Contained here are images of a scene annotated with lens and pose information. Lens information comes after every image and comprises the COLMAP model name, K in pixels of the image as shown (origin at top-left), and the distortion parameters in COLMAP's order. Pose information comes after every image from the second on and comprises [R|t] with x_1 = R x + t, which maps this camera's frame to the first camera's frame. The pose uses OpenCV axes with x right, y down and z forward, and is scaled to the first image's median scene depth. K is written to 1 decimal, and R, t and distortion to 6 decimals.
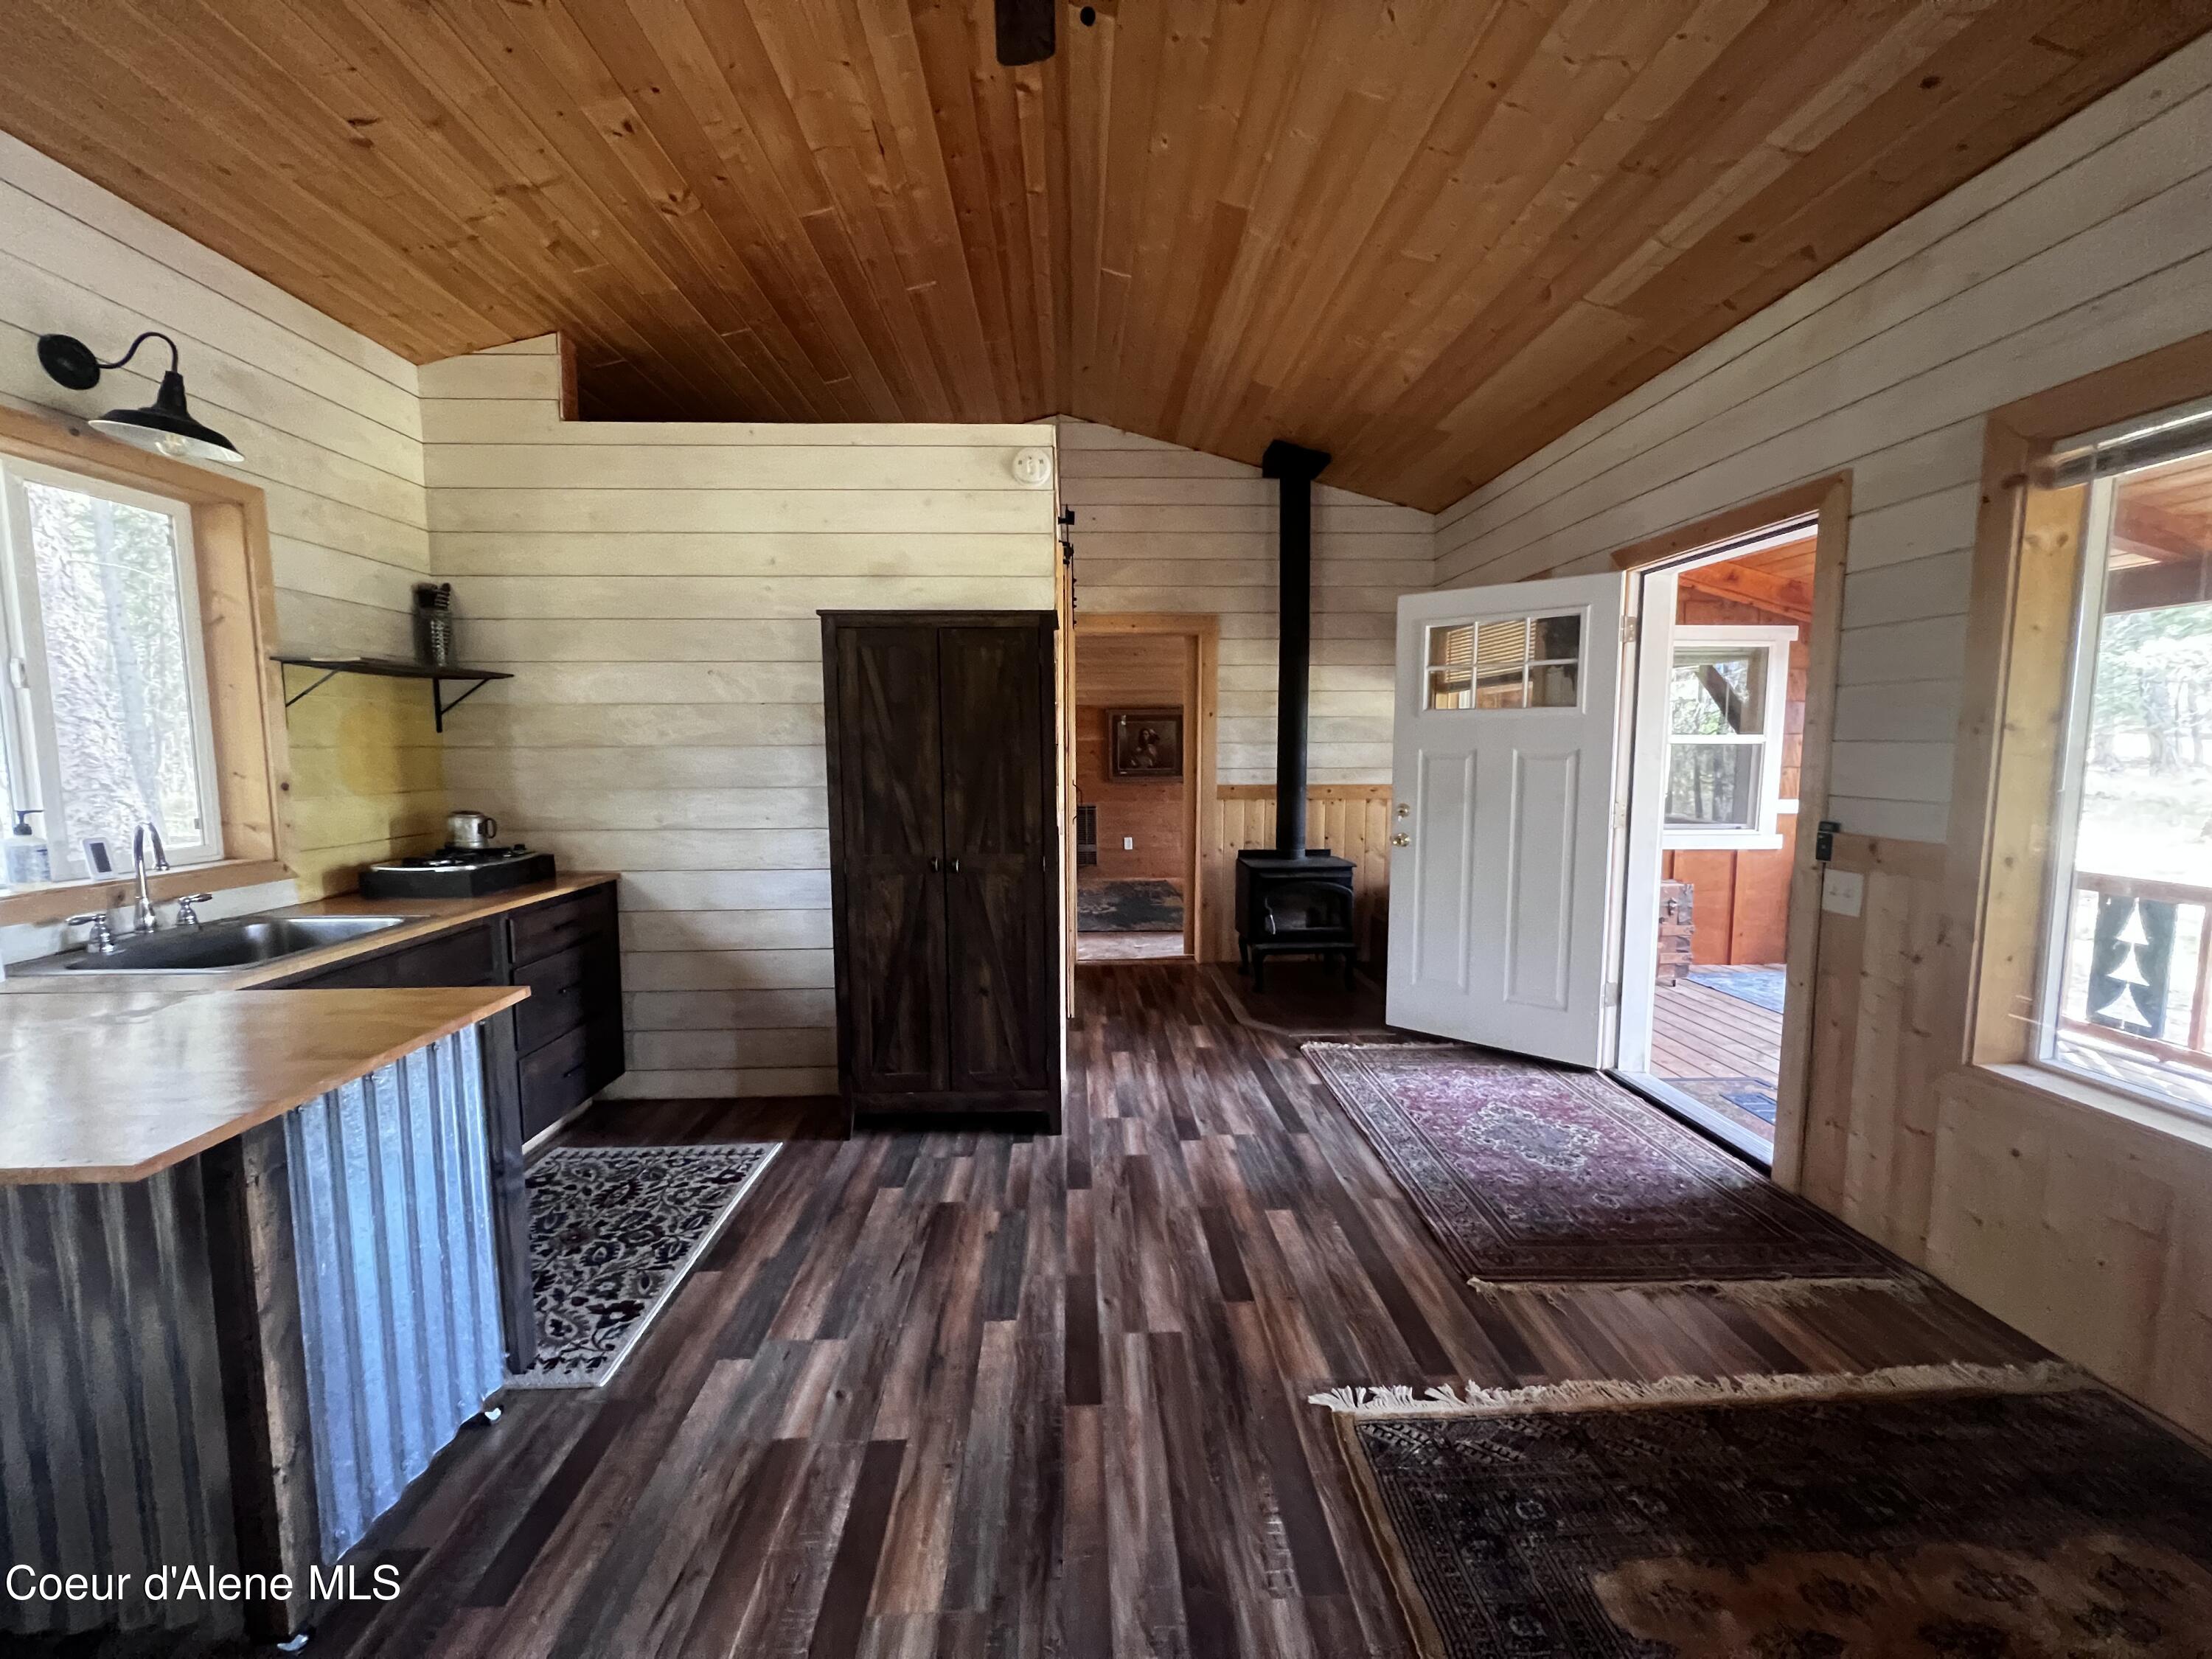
lens RADIAL K [[887.3, 0, 1101.7], [0, 887.3, 823.7], [0, 0, 1]] dist [0.000039, 0.000334]
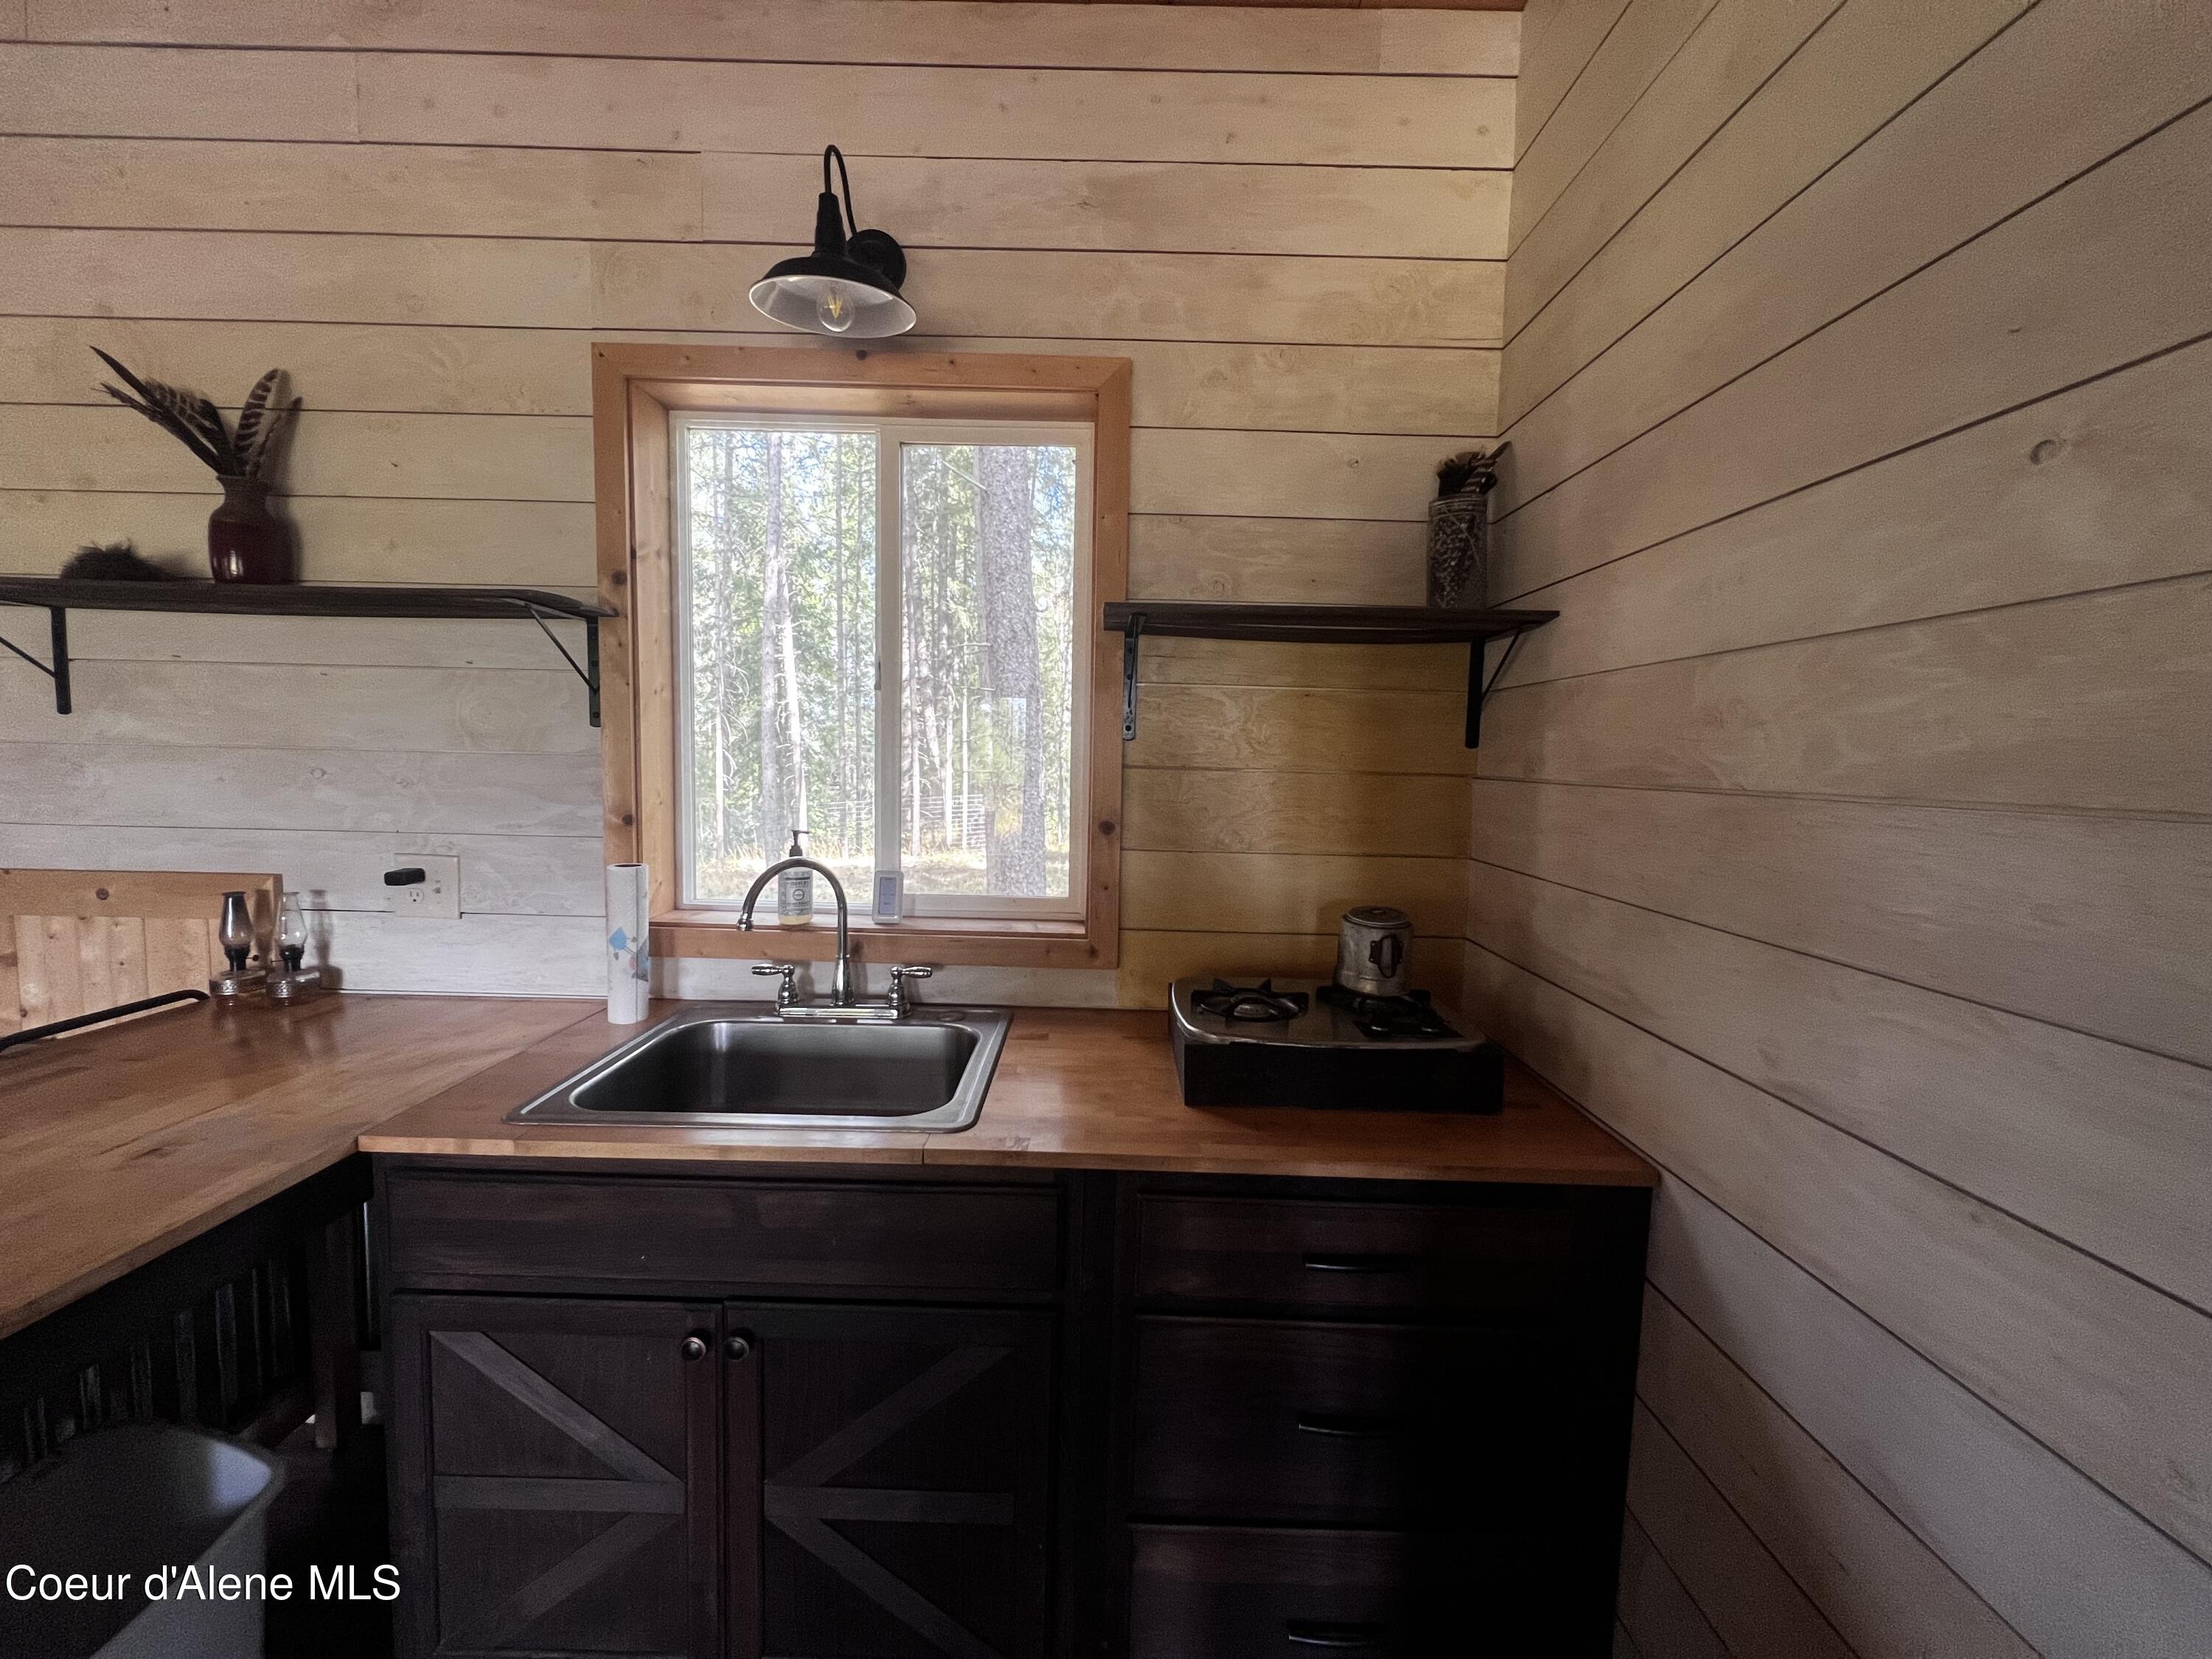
lens RADIAL K [[887.3, 0, 1101.7], [0, 887.3, 823.7], [0, 0, 1]] dist [0.000039, 0.000334]
pose [[-0.033236, 0.080876, -0.996170, -0.239127], [-0.114386, 0.989863, 0.084180, -0.082850], [0.992880, 0.116745, -0.023648, 0.854729]]
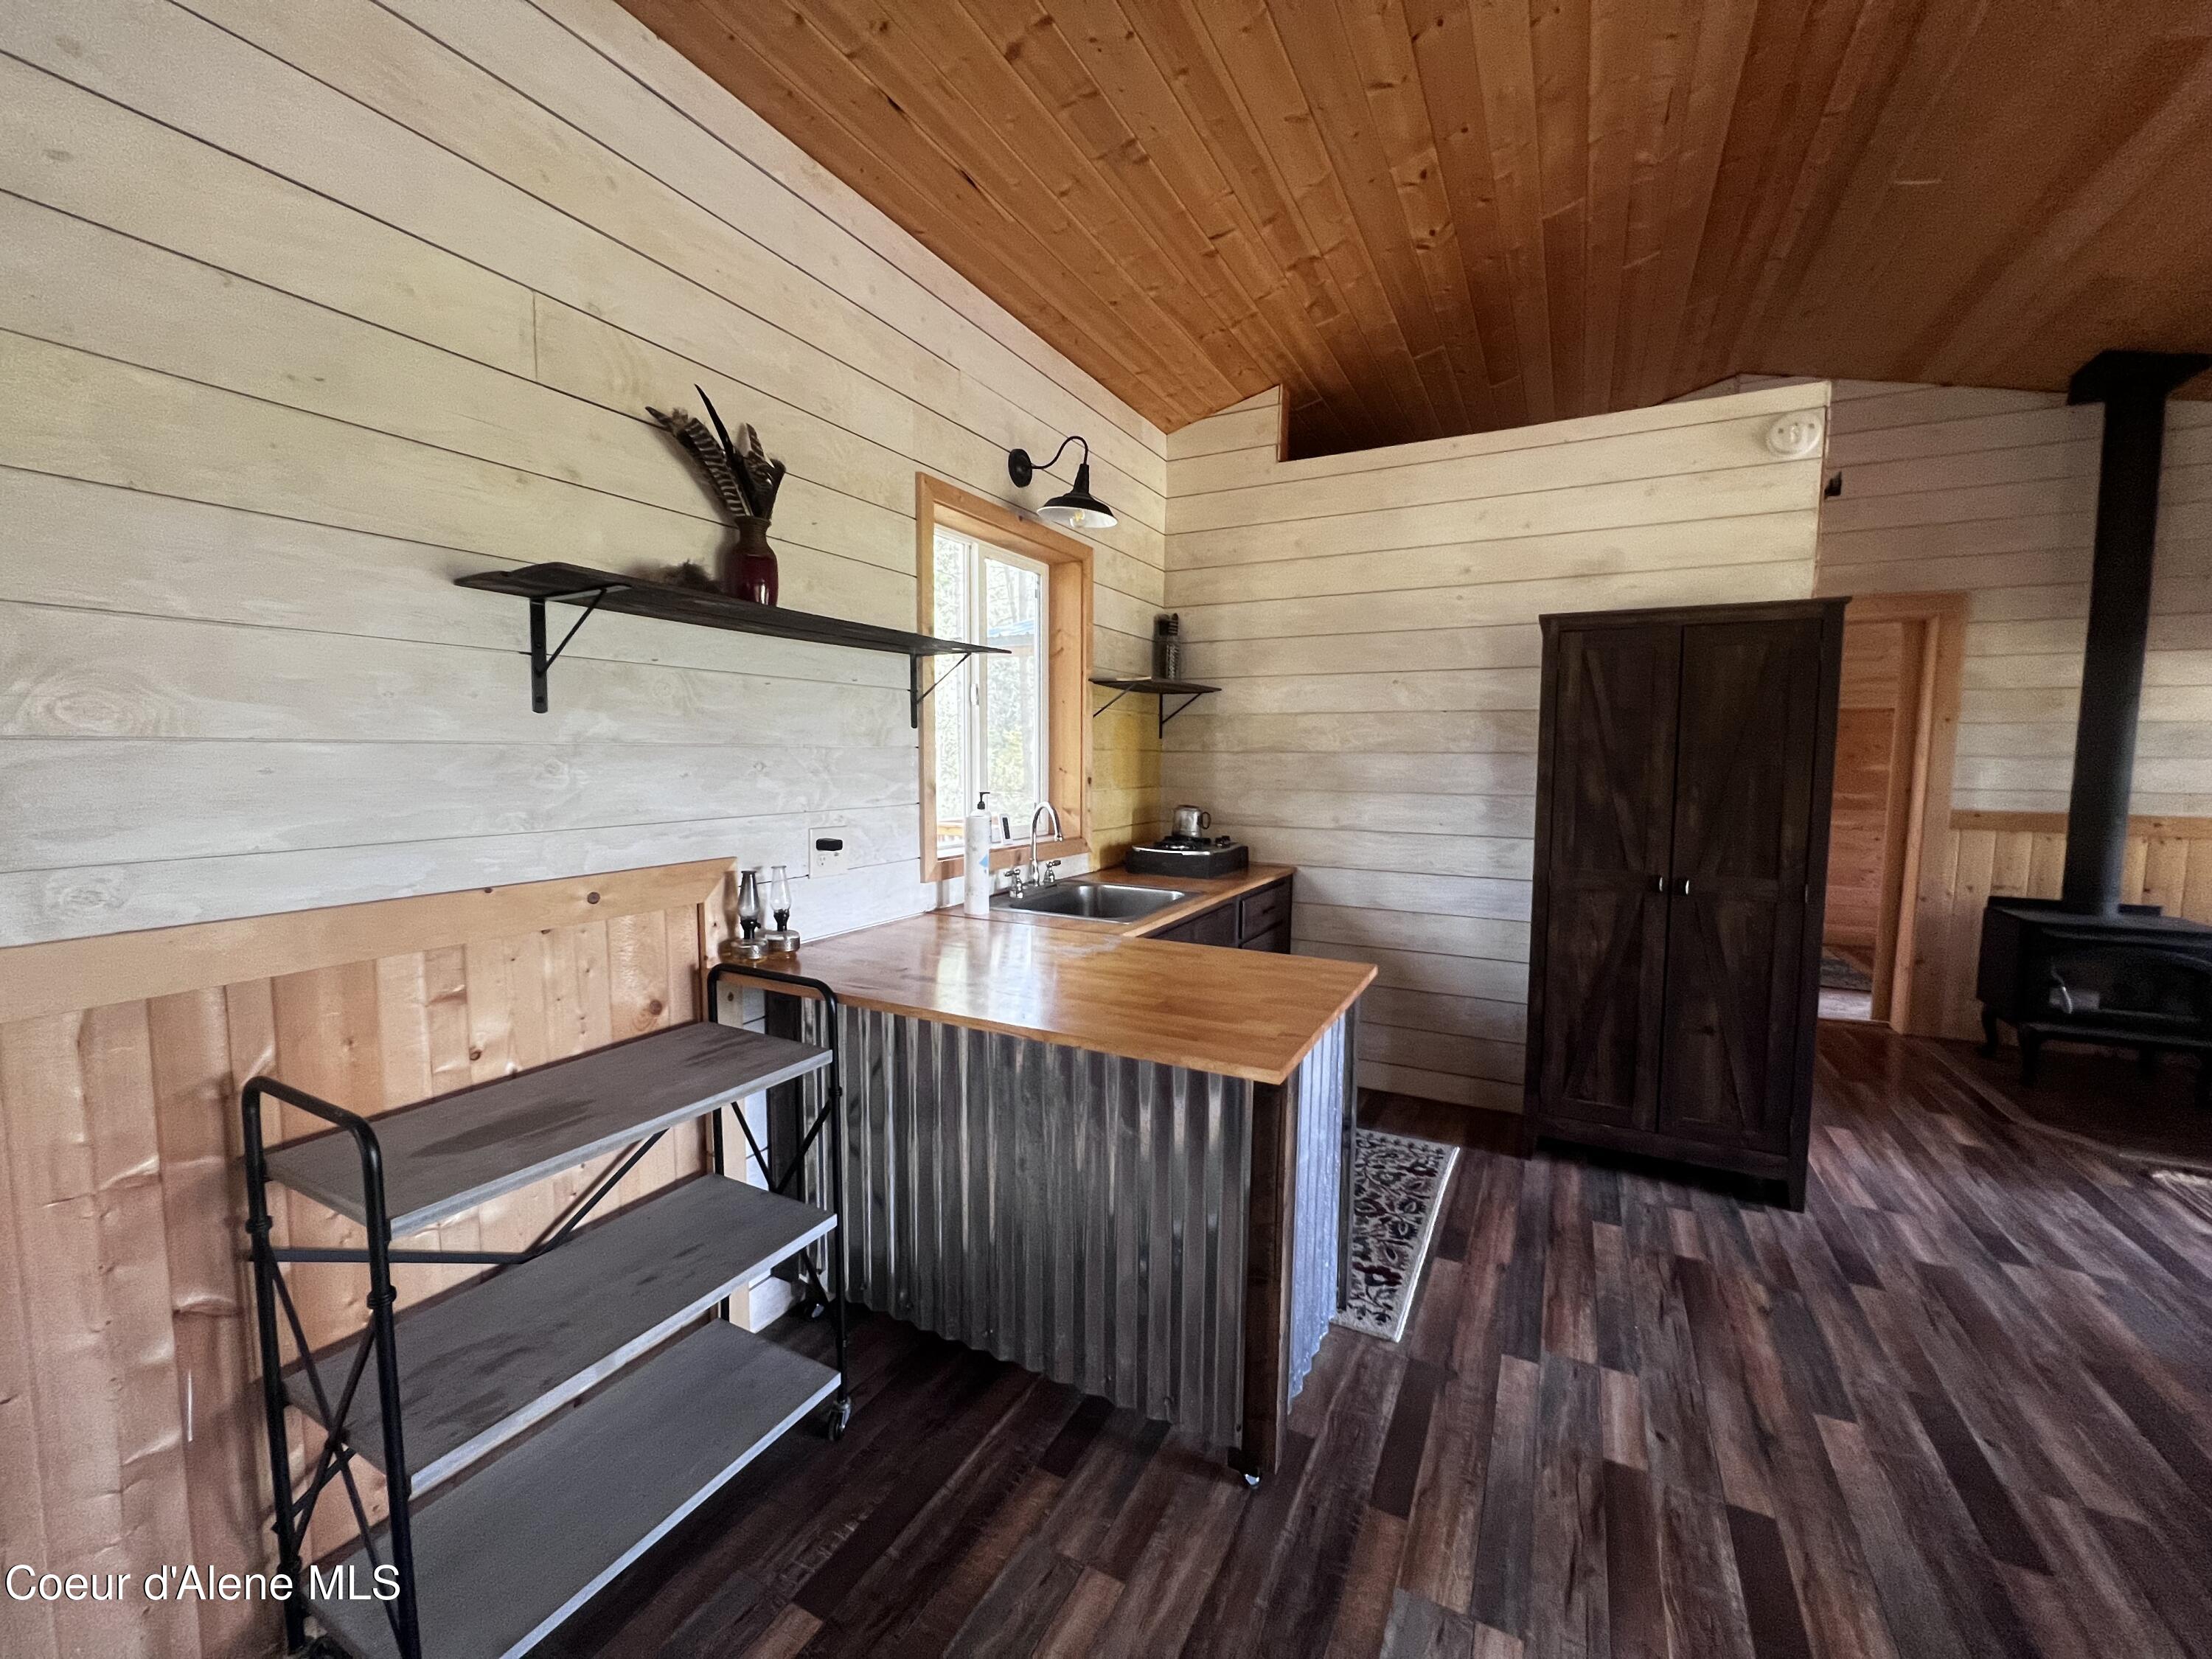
lens RADIAL K [[887.3, 0, 1101.7], [0, 887.3, 823.7], [0, 0, 1]] dist [0.000039, 0.000334]
pose [[0.868775, 0.050193, -0.492656, -0.233935], [-0.056008, 0.998426, 0.002954, 0.013505], [0.492029, 0.025026, 0.870219, -0.081713]]
